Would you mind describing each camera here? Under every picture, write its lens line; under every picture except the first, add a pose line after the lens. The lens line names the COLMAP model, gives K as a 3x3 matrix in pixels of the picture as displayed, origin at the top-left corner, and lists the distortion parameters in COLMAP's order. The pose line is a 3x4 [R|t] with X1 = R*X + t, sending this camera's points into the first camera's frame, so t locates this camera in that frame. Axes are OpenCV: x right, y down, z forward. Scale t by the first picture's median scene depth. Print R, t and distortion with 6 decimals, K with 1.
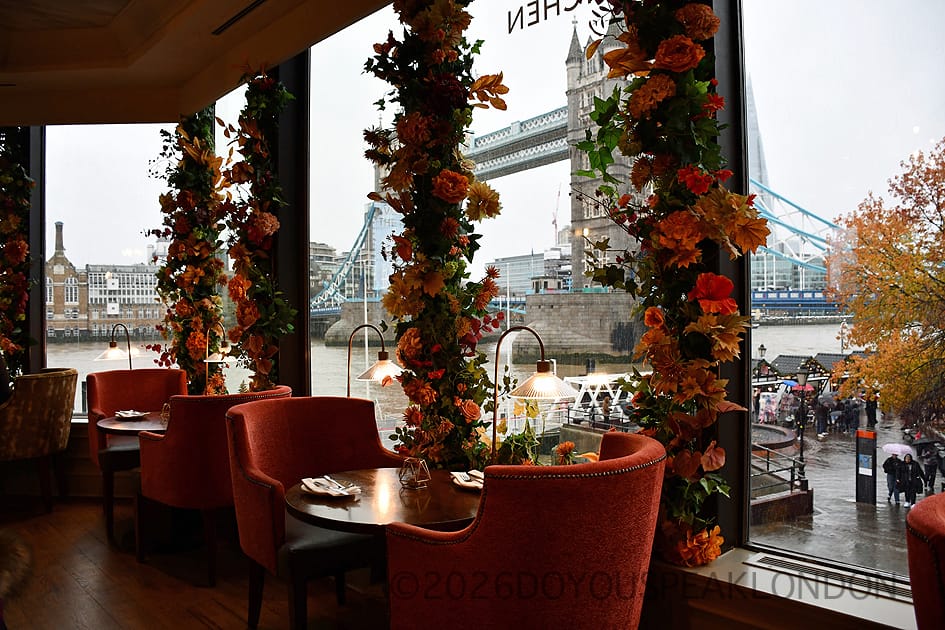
lens RADIAL K [[735.9, 0, 470.2], [0, 735.9, 312.4], [0, 0, 1]] dist [-0.131365, 0.057737]
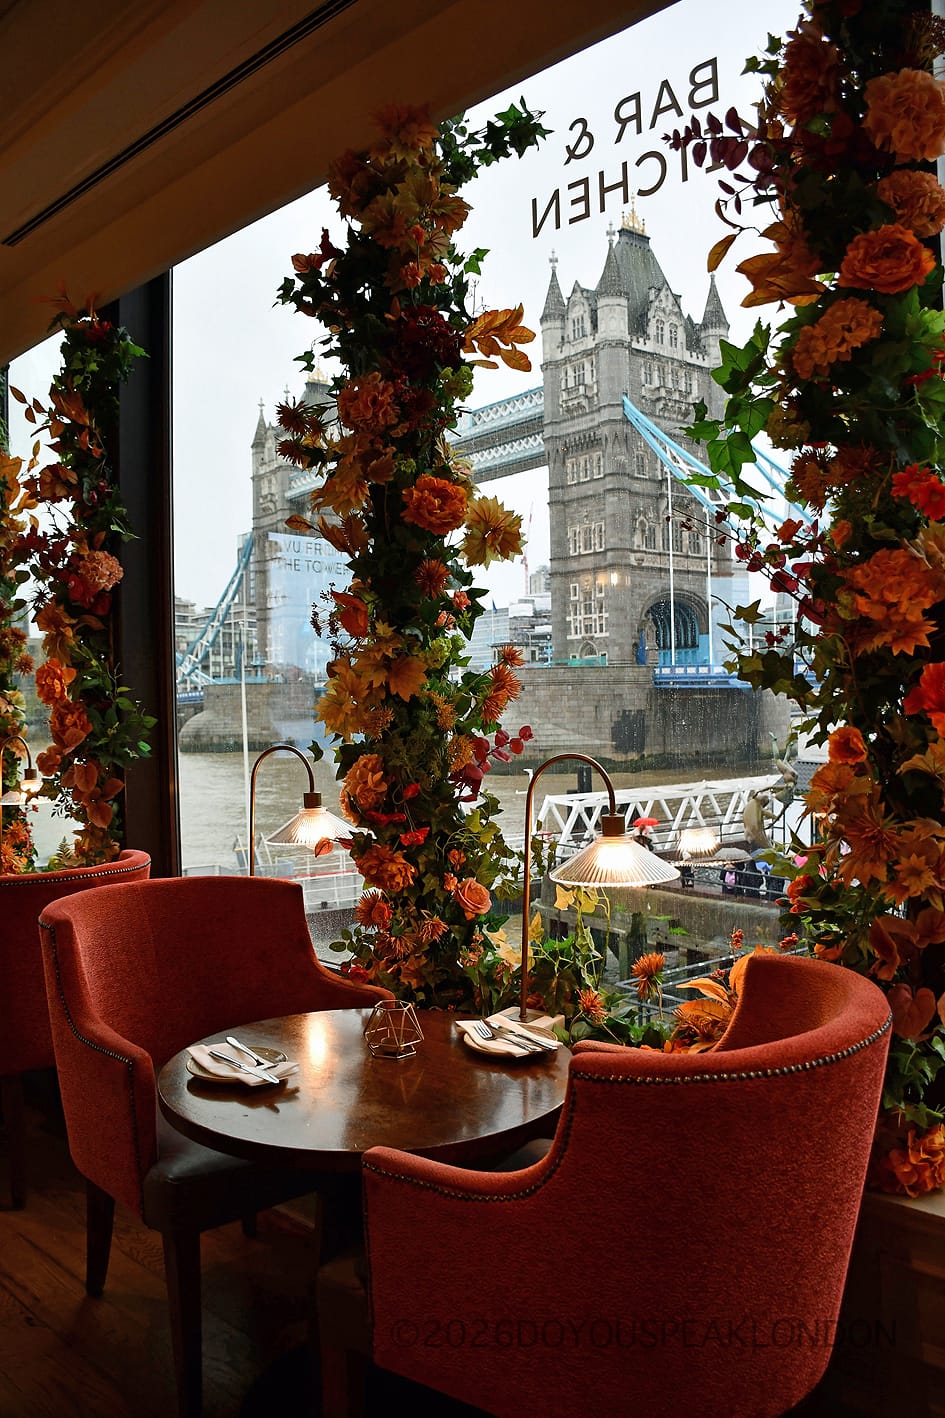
lens RADIAL K [[1104.2, 0, 469.4], [0, 1104.2, 705.2], [0, 0, 1]] dist [-0.131365, 0.057737]
pose [[0.997885, -0.012543, 0.063784, -0.055593], [0.012046, 0.999894, 0.008172, -0.023324], [-0.063880, -0.007386, 0.997930, 0.147356]]
